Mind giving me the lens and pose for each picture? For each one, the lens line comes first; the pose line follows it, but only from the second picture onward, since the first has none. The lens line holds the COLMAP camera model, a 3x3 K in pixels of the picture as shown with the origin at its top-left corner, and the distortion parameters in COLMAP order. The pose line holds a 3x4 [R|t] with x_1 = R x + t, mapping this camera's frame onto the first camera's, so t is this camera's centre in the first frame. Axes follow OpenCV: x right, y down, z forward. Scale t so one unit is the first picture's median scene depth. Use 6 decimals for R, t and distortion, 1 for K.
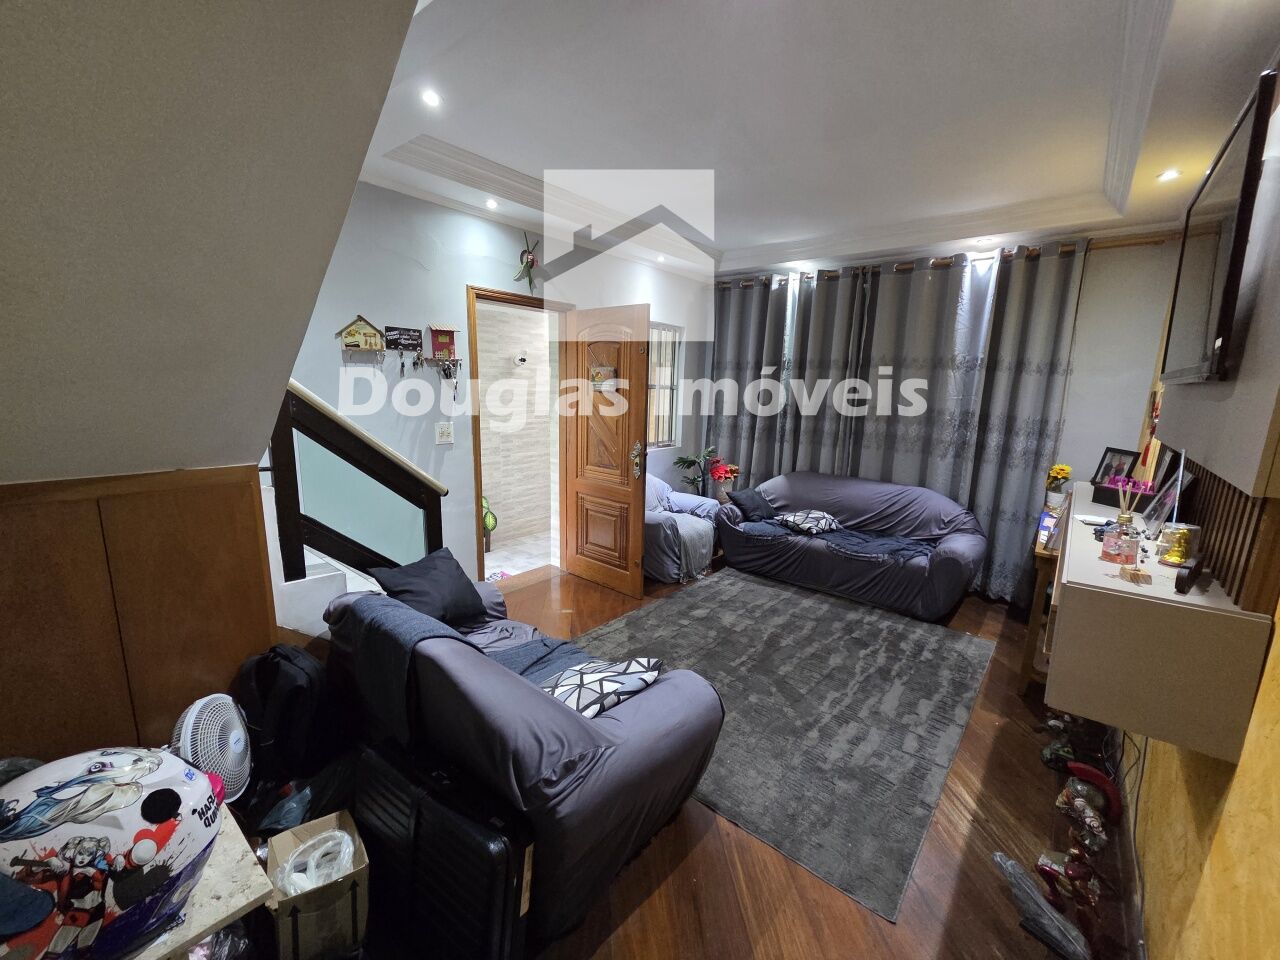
lens RADIAL K [[524.8, 0, 642.5], [0, 524.8, 484.0], [0, 0, 1]] dist [0.004042, 0.000040]
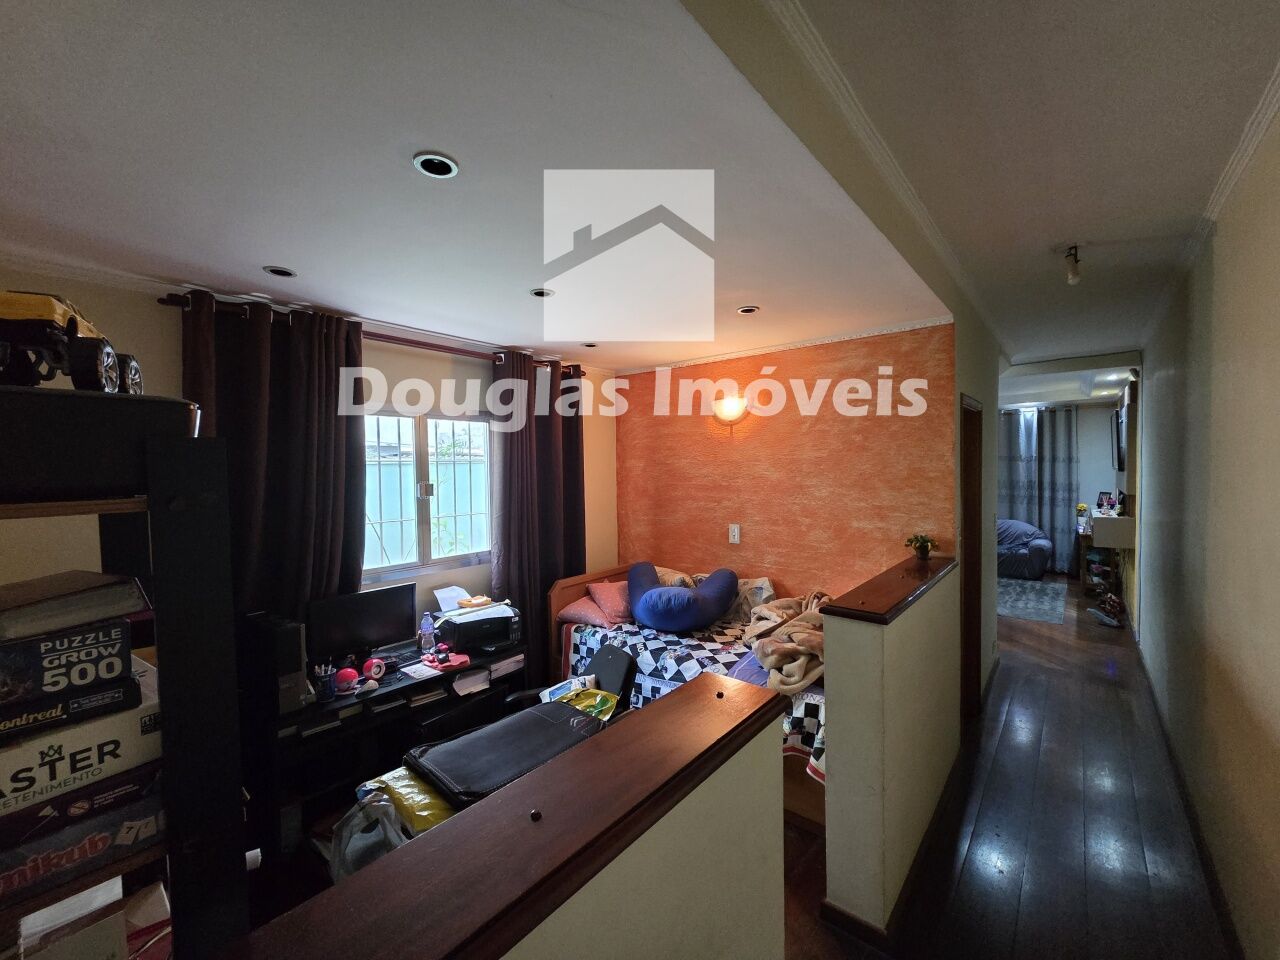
lens RADIAL K [[524.8, 0, 638.8], [0, 524.8, 481.2], [0, 0, 1]] dist [0.004042, 0.000040]
pose [[0.999381, -0.035170, -0.001225, -0.960711], [0.034486, 0.985701, -0.164937, 0.156808], [0.007008, 0.164793, 0.986303, -1.096013]]
